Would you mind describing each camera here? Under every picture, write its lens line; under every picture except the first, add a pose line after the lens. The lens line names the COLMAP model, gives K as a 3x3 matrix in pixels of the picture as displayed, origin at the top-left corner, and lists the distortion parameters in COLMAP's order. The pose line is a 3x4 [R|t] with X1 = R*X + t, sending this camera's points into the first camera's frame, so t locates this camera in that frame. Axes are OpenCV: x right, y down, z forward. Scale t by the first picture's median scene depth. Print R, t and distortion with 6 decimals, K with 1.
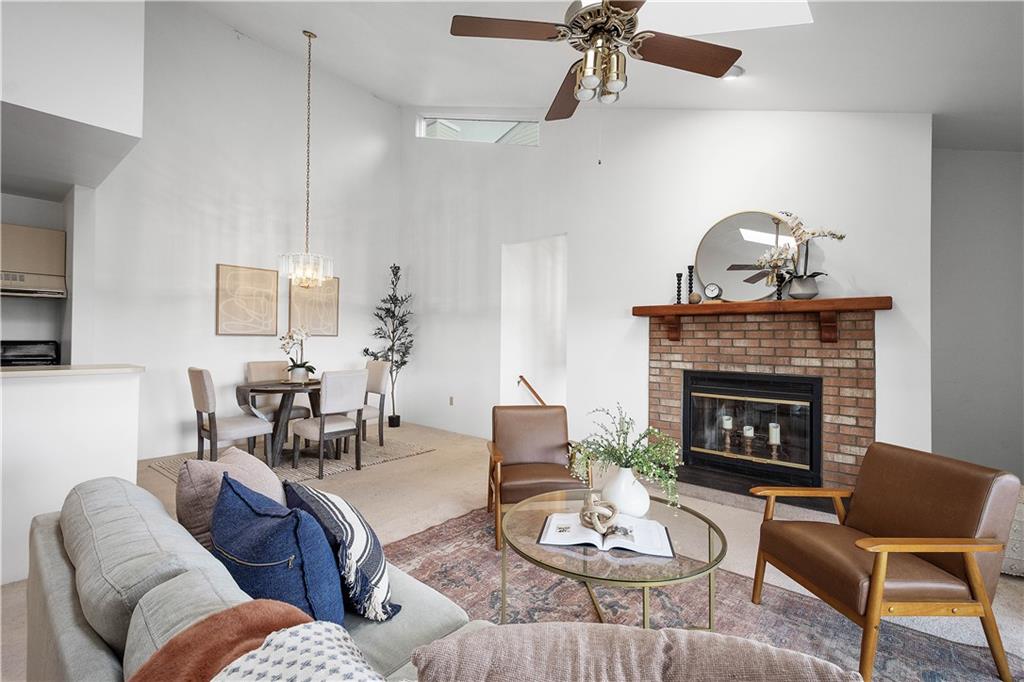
lens RADIAL K [[456.3, 0, 514.1], [0, 456.3, 335.6], [0, 0, 1]] dist [-0.001470, -0.000351]
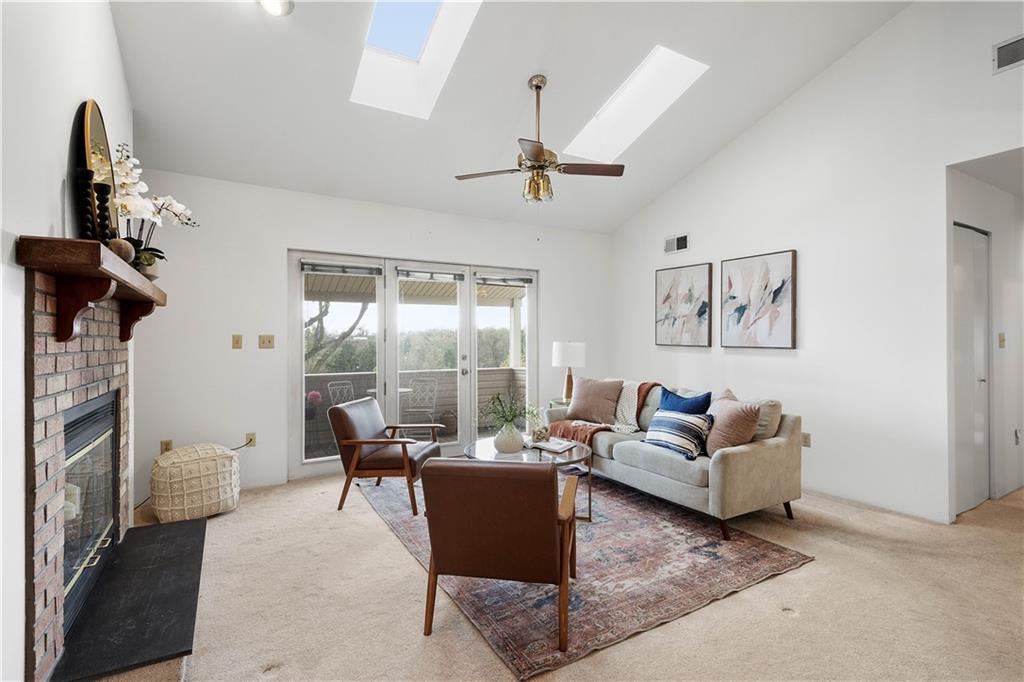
lens RADIAL K [[456.3, 0, 514.1], [0, 456.3, 335.6], [0, 0, 1]] dist [-0.001470, -0.000351]
pose [[-0.943884, -0.004925, 0.330241, -0.220547], [-0.009112, 0.999897, -0.011131, 0.011899], [-0.330152, -0.013515, -0.943831, 1.907468]]
